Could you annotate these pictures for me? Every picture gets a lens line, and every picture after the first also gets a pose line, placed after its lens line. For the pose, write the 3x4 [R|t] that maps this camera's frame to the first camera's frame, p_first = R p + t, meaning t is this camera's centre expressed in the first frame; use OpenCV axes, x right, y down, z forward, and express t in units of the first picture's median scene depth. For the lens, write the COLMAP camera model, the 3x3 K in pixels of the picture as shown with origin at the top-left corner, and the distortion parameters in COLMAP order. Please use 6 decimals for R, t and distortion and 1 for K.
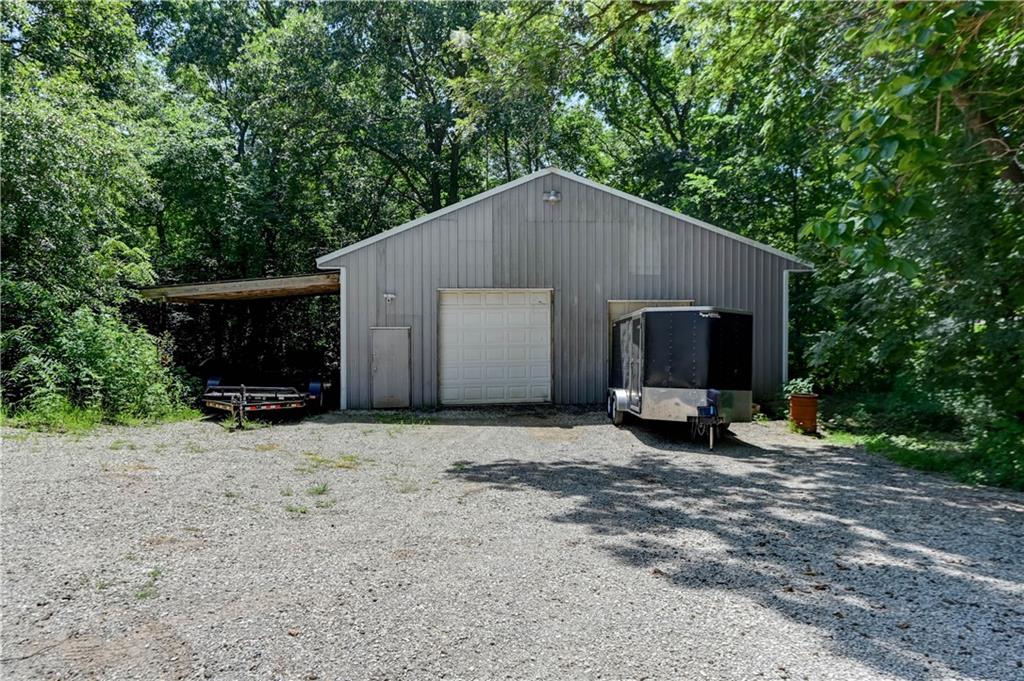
lens RADIAL K [[666.2, 0, 512.6], [0, 666.2, 335.6], [0, 0, 1]] dist [-0.002162, -0.006326]
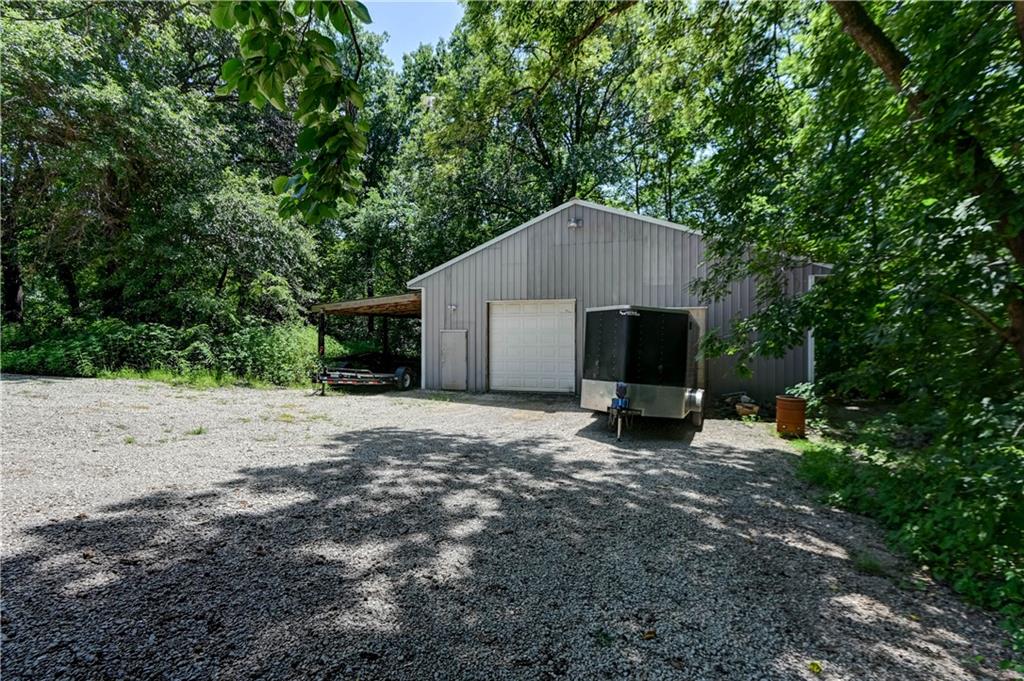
lens RADIAL K [[473.5, 0, 511.8], [0, 473.5, 342.7], [0, 0, 1]] dist [0.003182, -0.000675]
pose [[0.902932, 0.011083, -0.429640, 0.345442], [-0.017513, 0.999786, -0.011015, 0.021451], [0.429426, 0.017470, 0.902933, 0.180008]]
